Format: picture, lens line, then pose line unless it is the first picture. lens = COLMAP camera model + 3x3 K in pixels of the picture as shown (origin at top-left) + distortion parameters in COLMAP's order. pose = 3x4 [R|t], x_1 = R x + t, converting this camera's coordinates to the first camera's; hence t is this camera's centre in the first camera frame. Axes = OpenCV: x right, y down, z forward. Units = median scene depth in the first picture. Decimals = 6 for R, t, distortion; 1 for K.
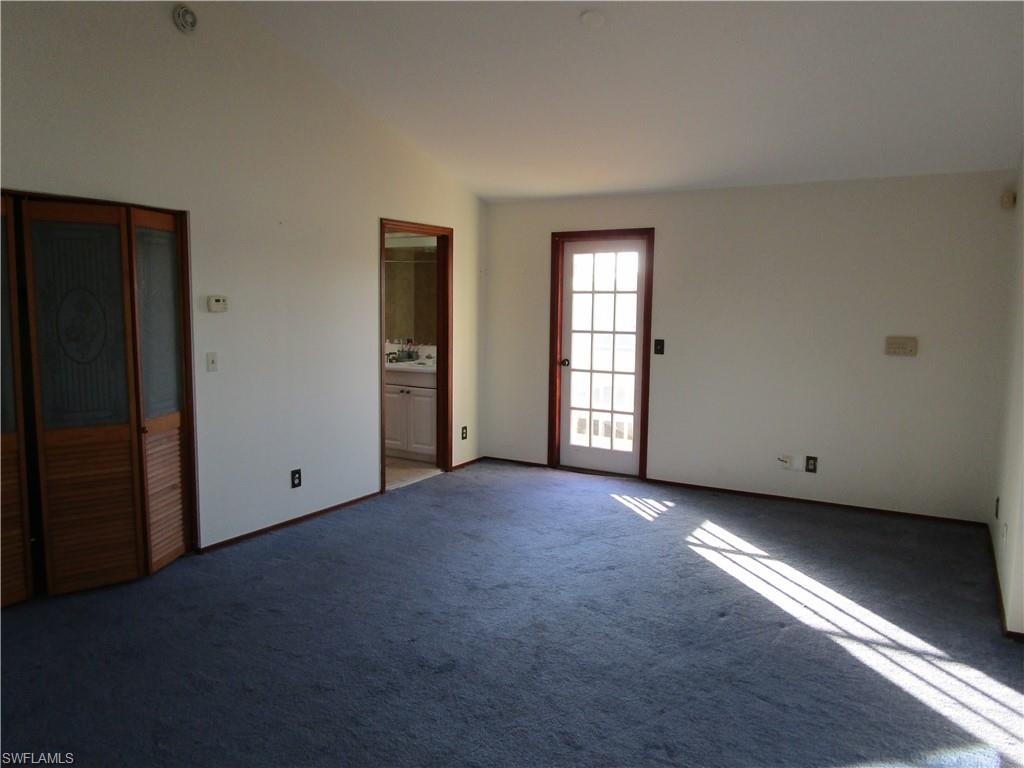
lens RADIAL K [[730.7, 0, 512.0], [0, 730.7, 384.0], [0, 0, 1]] dist [-0.000642, 0.000387]
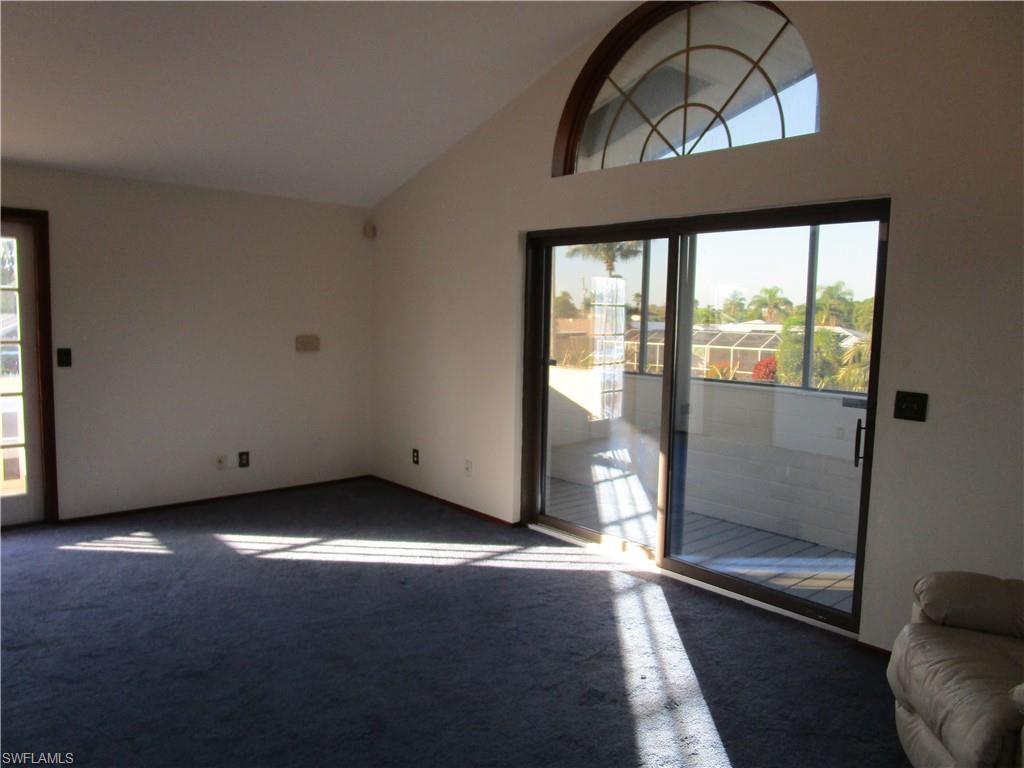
lens RADIAL K [[739.1, 0, 512.0], [0, 739.1, 384.0], [0, 0, 1]] dist [-0.013606, 0.004813]
pose [[0.319089, -0.095979, 0.942852, -0.565137], [0.084931, 0.993752, 0.072418, -0.051771], [-0.943911, 0.056970, 0.325247, 0.345833]]
